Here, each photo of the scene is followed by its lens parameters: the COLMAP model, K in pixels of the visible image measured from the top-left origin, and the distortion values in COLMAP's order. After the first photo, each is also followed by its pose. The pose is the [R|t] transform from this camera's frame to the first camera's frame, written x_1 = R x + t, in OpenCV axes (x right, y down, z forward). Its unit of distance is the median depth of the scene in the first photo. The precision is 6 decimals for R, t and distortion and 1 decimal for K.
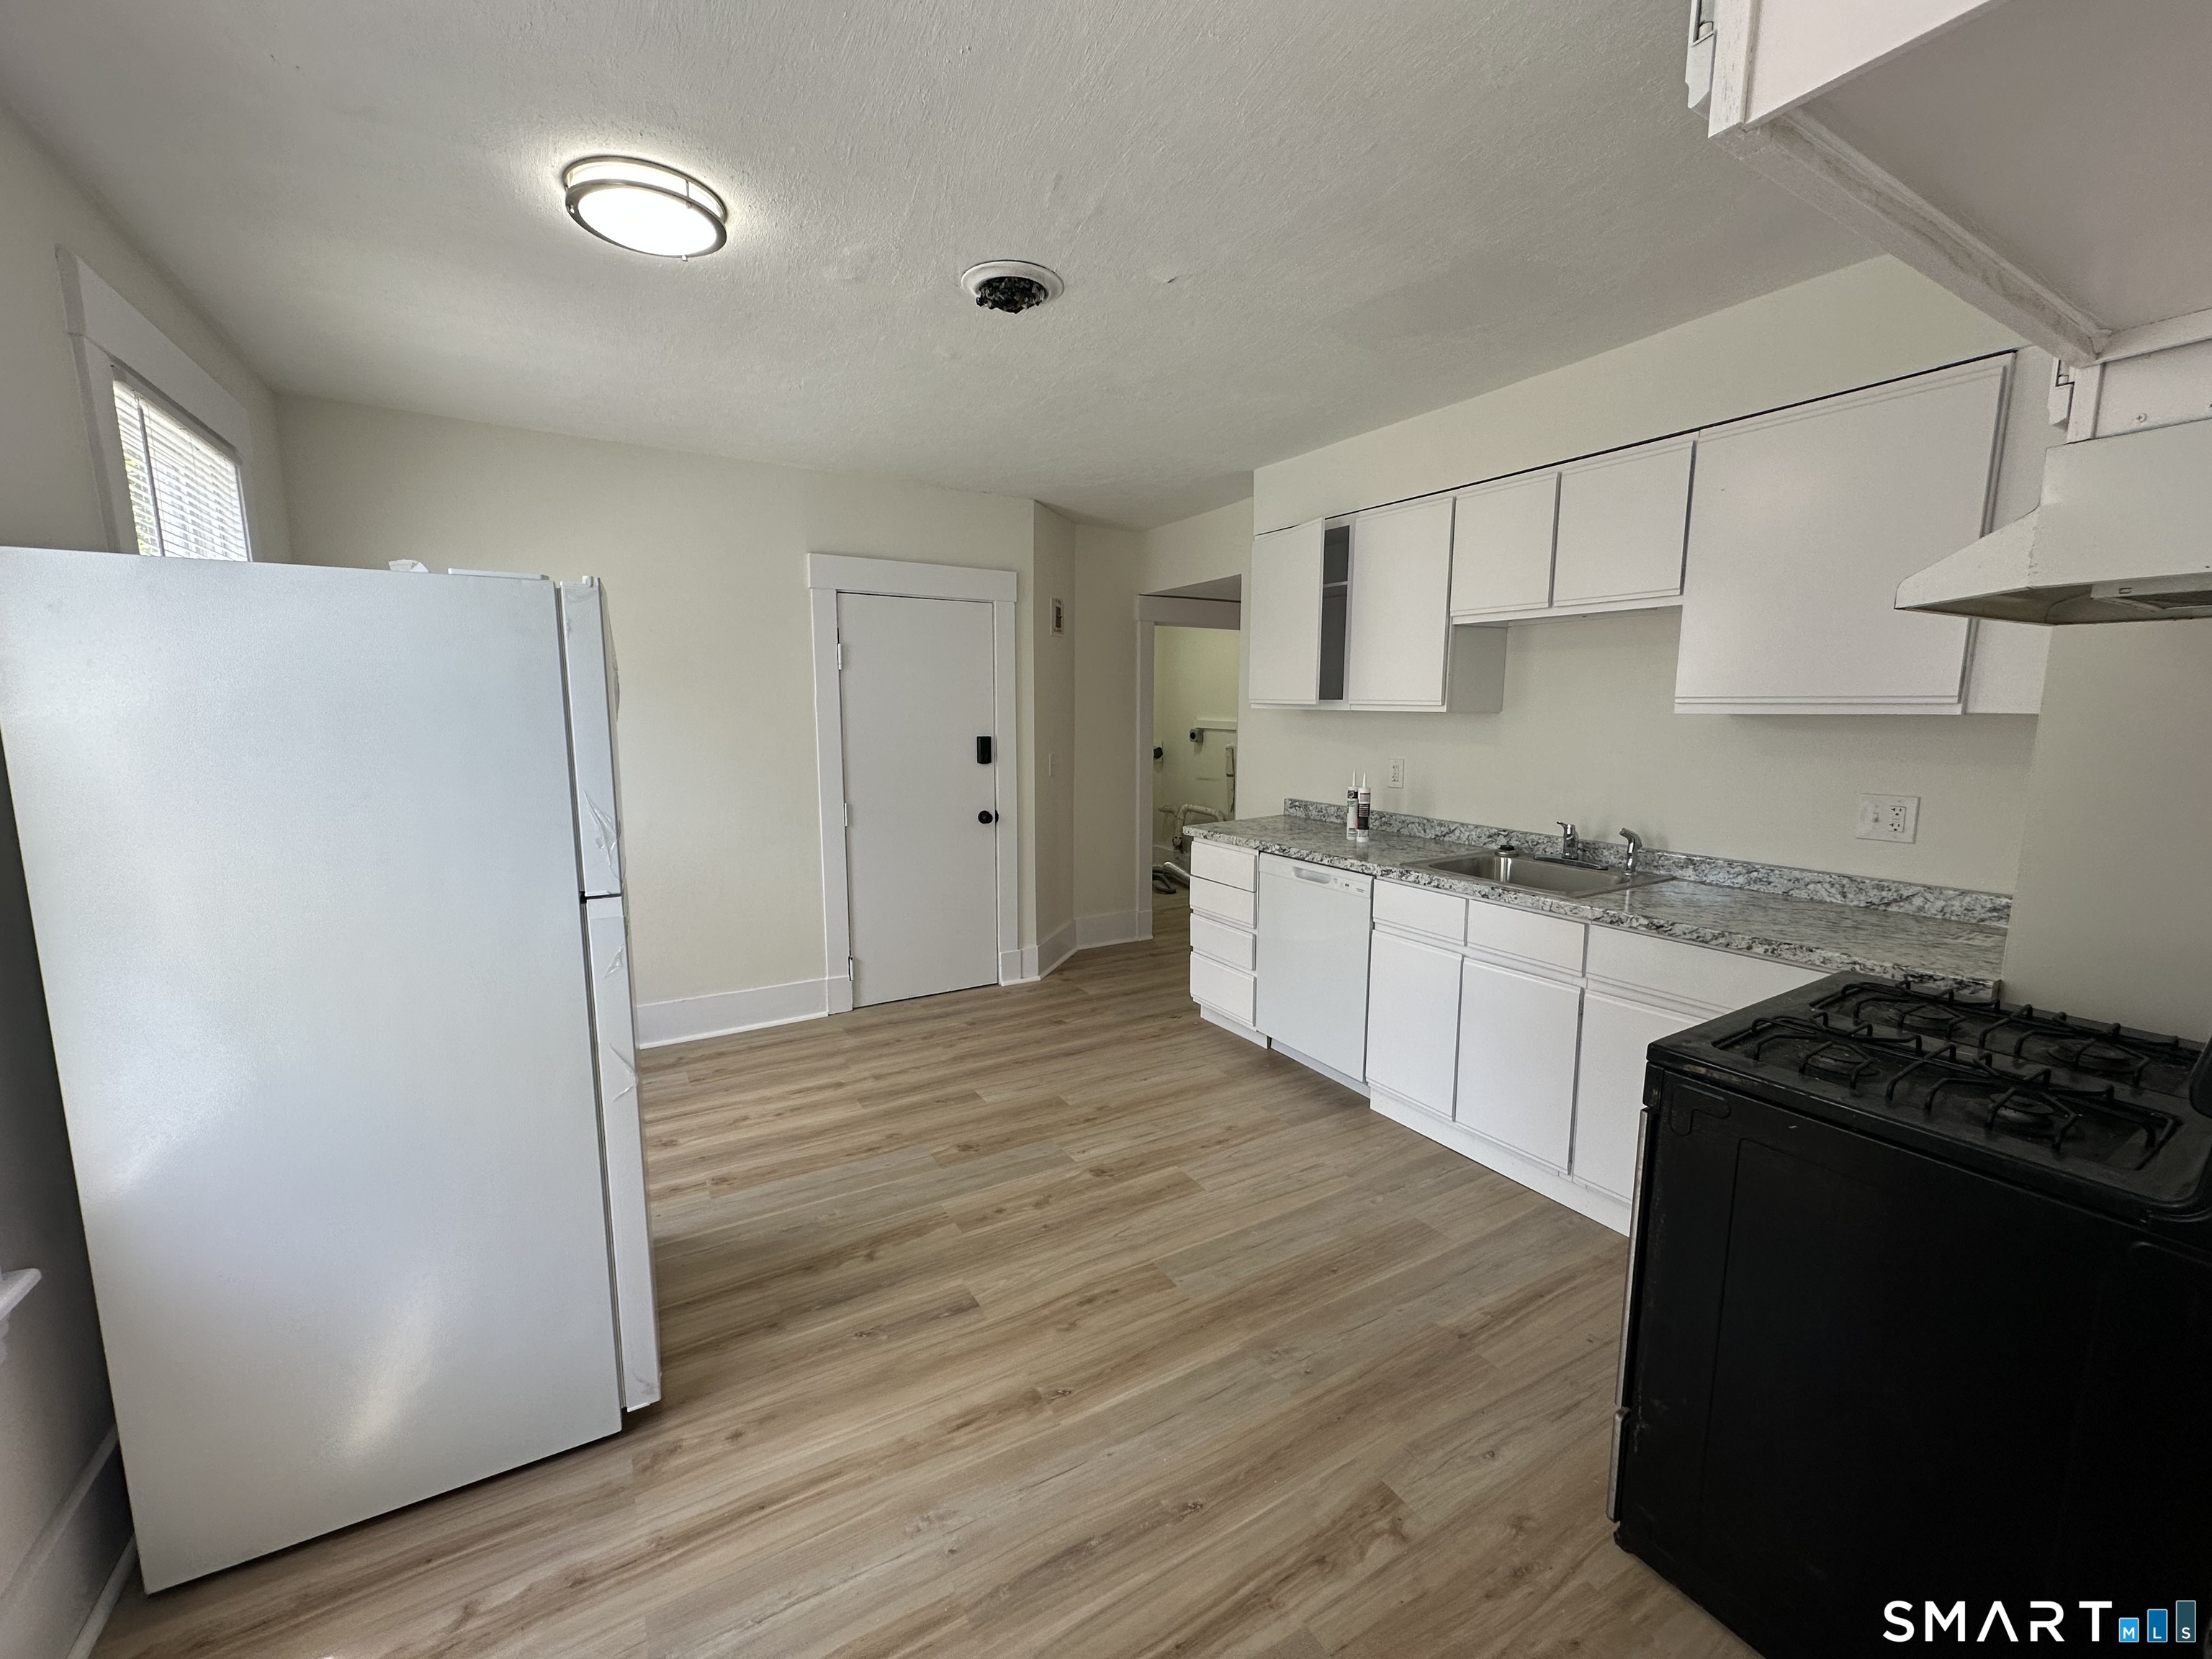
lens RADIAL K [[878.4, 0, 1108.6], [0, 878.4, 830.4], [0, 0, 1]] dist [0.000918, -0.000136]
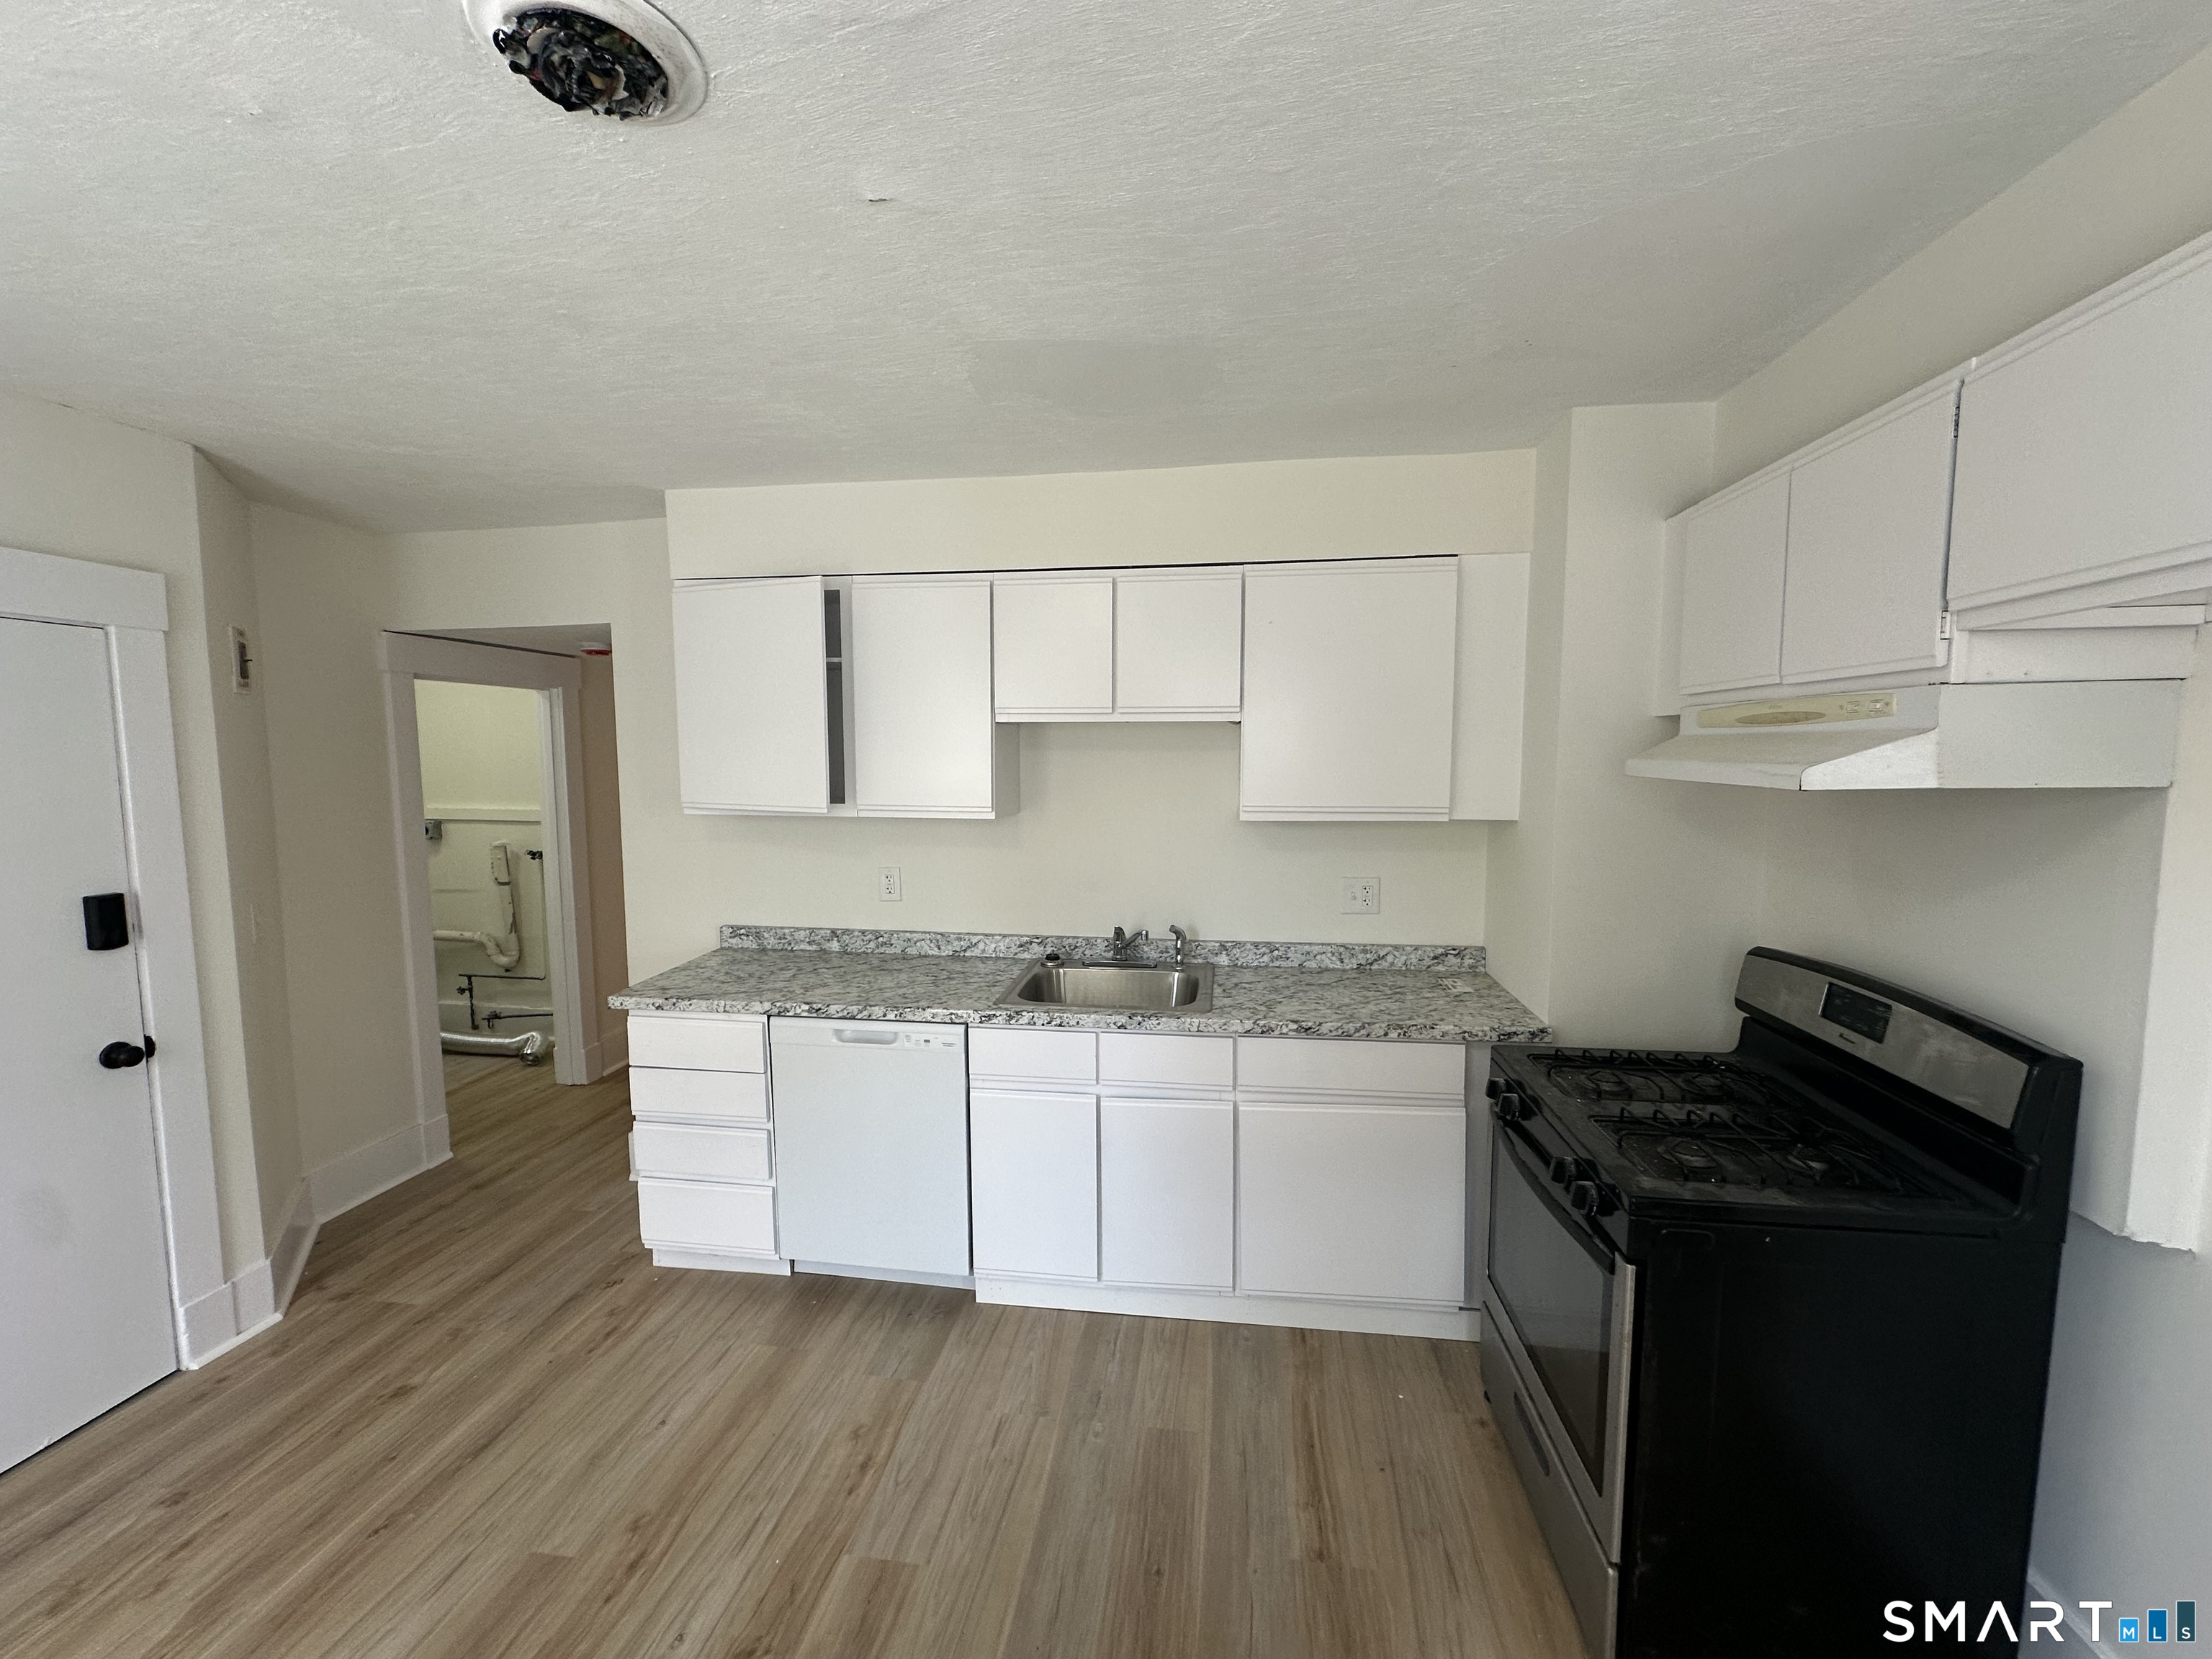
lens RADIAL K [[878.4, 0, 1105.4], [0, 878.4, 833.4], [0, 0, 1]] dist [0.000918, -0.000136]
pose [[0.630931, -0.075713, 0.772135, -0.218535], [0.113965, 0.993476, 0.004293, -0.104997], [-0.767423, 0.085288, 0.635443, 0.331771]]
